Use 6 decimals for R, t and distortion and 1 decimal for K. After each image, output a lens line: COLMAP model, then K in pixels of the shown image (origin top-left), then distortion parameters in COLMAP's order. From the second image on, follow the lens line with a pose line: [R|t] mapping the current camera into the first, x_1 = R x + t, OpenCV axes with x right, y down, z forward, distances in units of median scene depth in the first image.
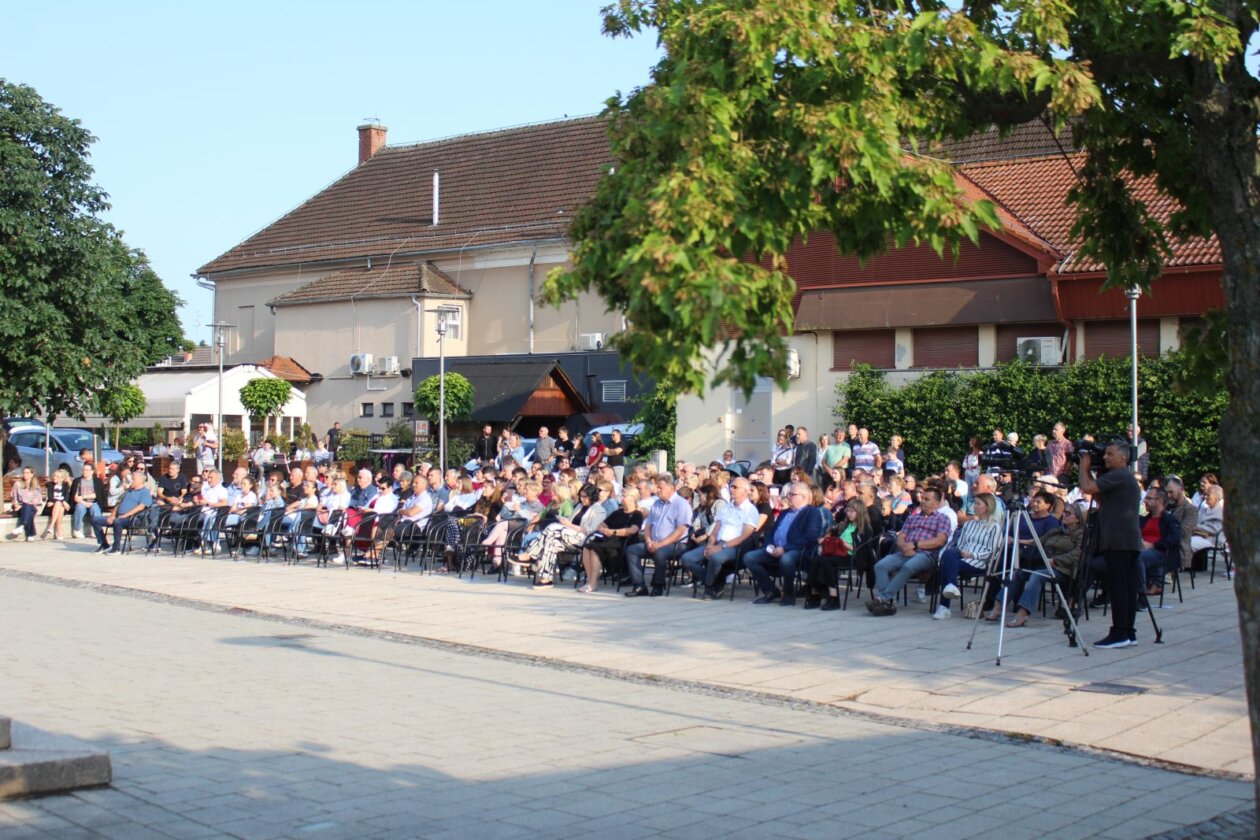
lens RADIAL K [[1748.1, 0, 630.0], [0, 1748.1, 420.0], [0, 0, 1]] dist [-0.058705, 0.134827]
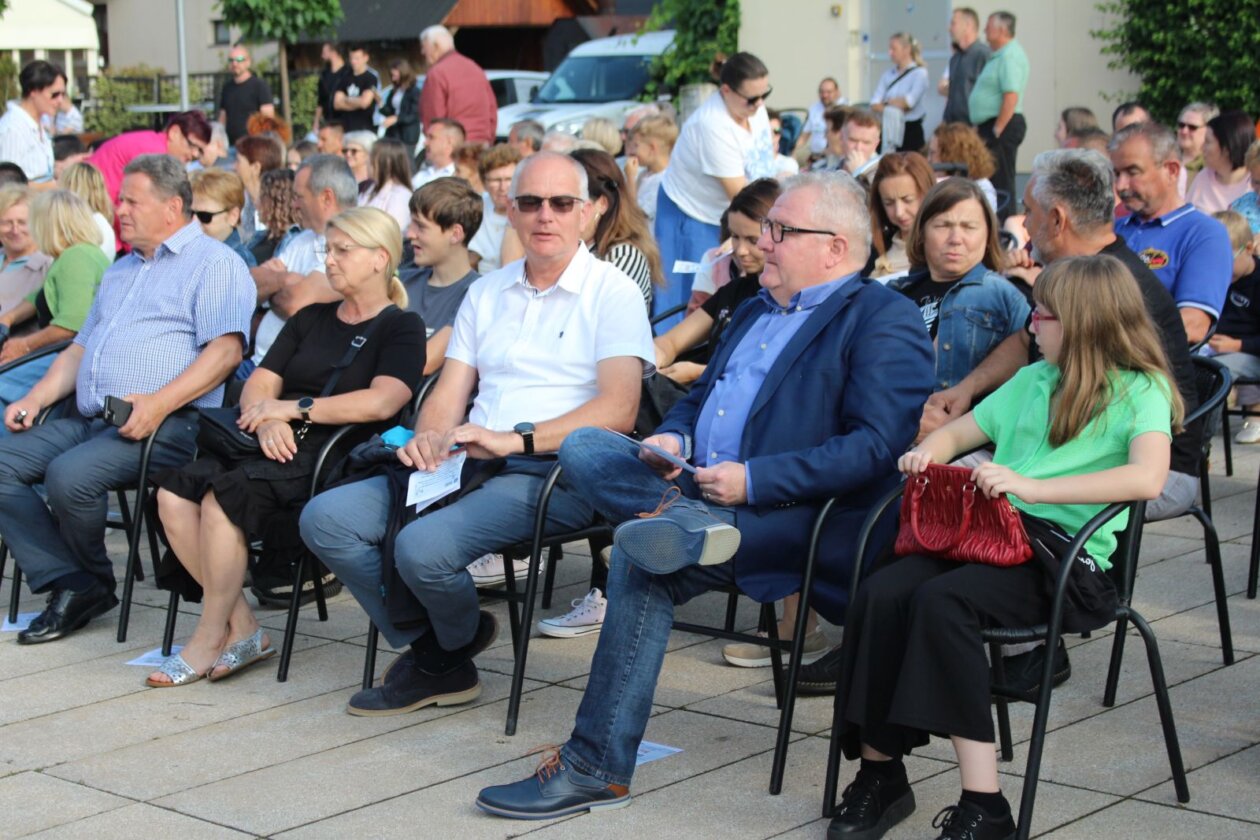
lens RADIAL K [[2625.5, 0, 630.0], [0, 2625.5, 420.0], [0, 0, 1]] dist [-0.037053, 0.369462]
pose [[0.996907, -0.020720, -0.075808, 0.053853], [0.030886, 0.990298, 0.135488, 0.012008], [0.072265, -0.137410, 0.987875, 0.376340]]
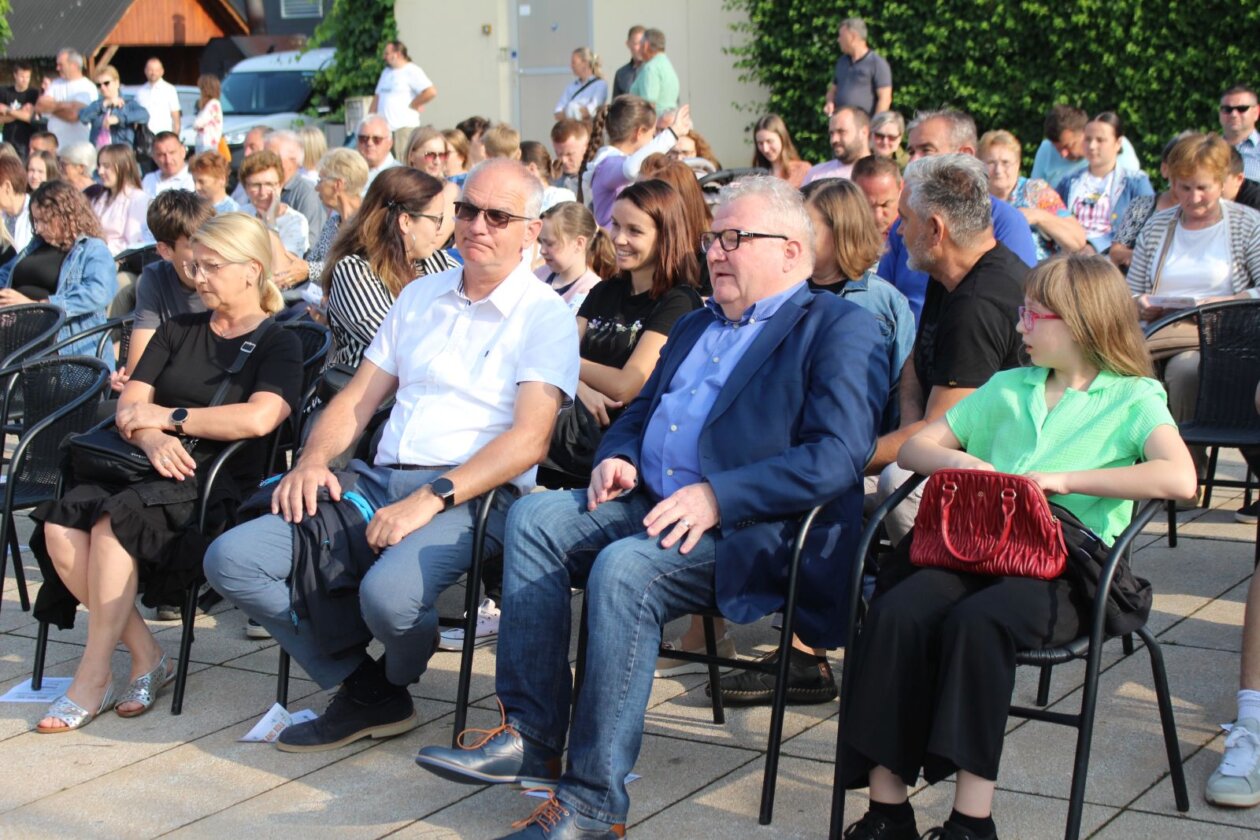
lens RADIAL K [[2290.7, 0, 630.0], [0, 2290.7, 420.0], [0, 0, 1]] dist [-0.029694, 0.098297]
pose [[0.994556, -0.045627, 0.093680, 0.030403], [0.030963, 0.987833, 0.152402, 0.012556], [-0.099493, -0.148672, 0.983869, 0.404574]]
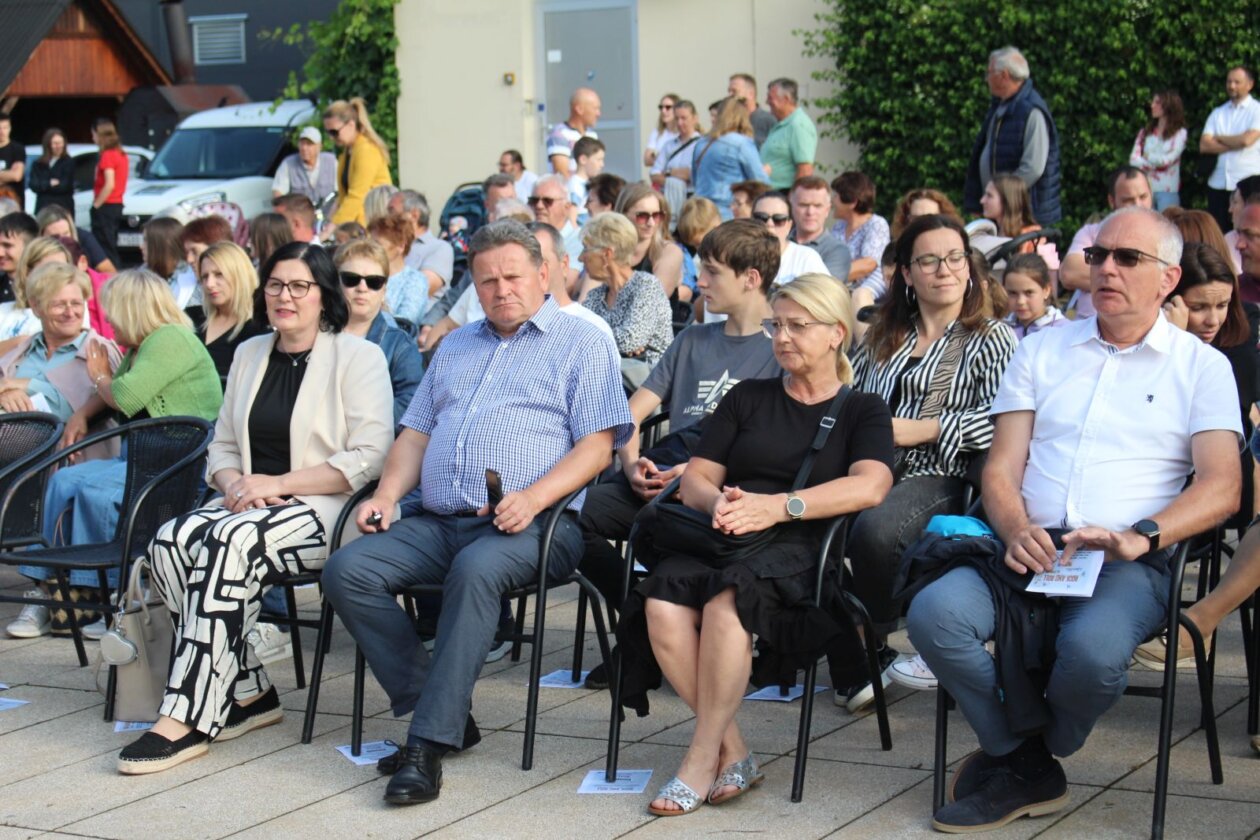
lens RADIAL K [[2783.7, 0, 599.9], [0, 2783.7, 422.2], [0, 0, 1]] dist [-0.008144, 0.273342]
pose [[0.989060, -0.048192, 0.139419, -0.025179], [0.033064, 0.993507, 0.108859, 0.010742], [-0.143760, -0.103058, 0.984232, 0.384818]]
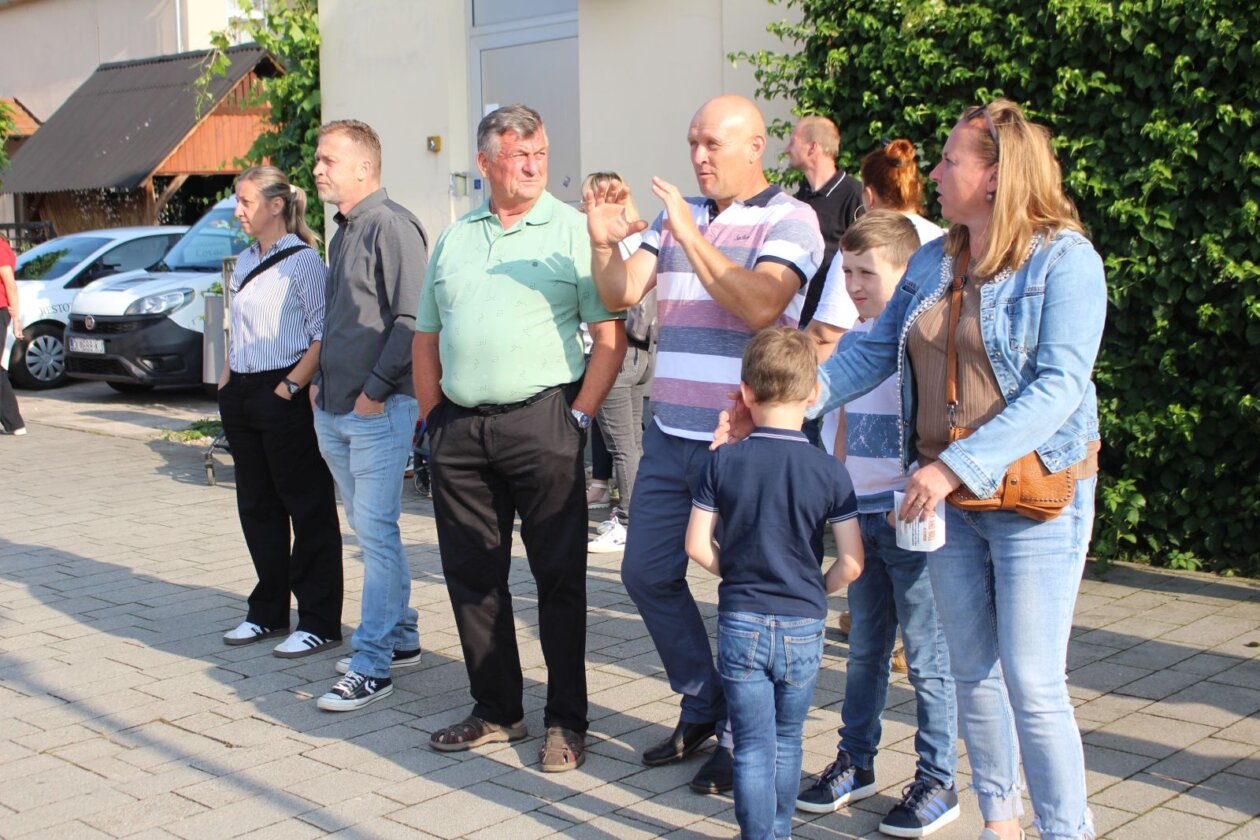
lens RADIAL K [[1761.7, 0, 630.0], [0, 1761.7, 420.0], [0, 0, 1]] dist [-0.029716, -0.041831]
pose [[0.994039, -0.015056, -0.107978, 0.129895], [0.028060, 0.992384, 0.119946, 0.012747], [0.105350, -0.122261, 0.986891, 0.791065]]
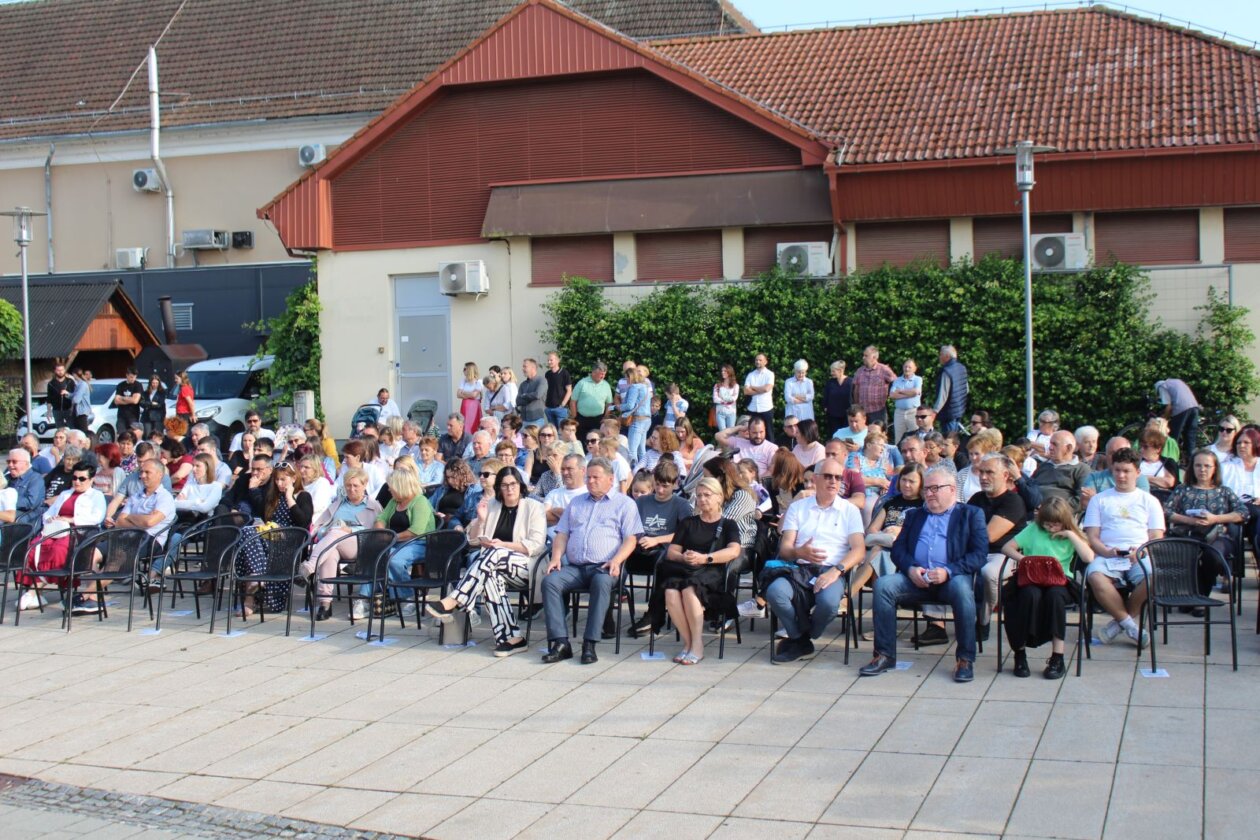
lens RADIAL K [[1685.8, 0, 658.8], [0, 1685.8, 421.0], [0, 0, 1]] dist [-0.098530, 0.044688]
pose [[0.936425, -0.040775, 0.348489, -0.110708], [0.022972, 0.998218, 0.055068, -0.008135], [-0.350114, -0.043561, 0.935694, 0.262874]]
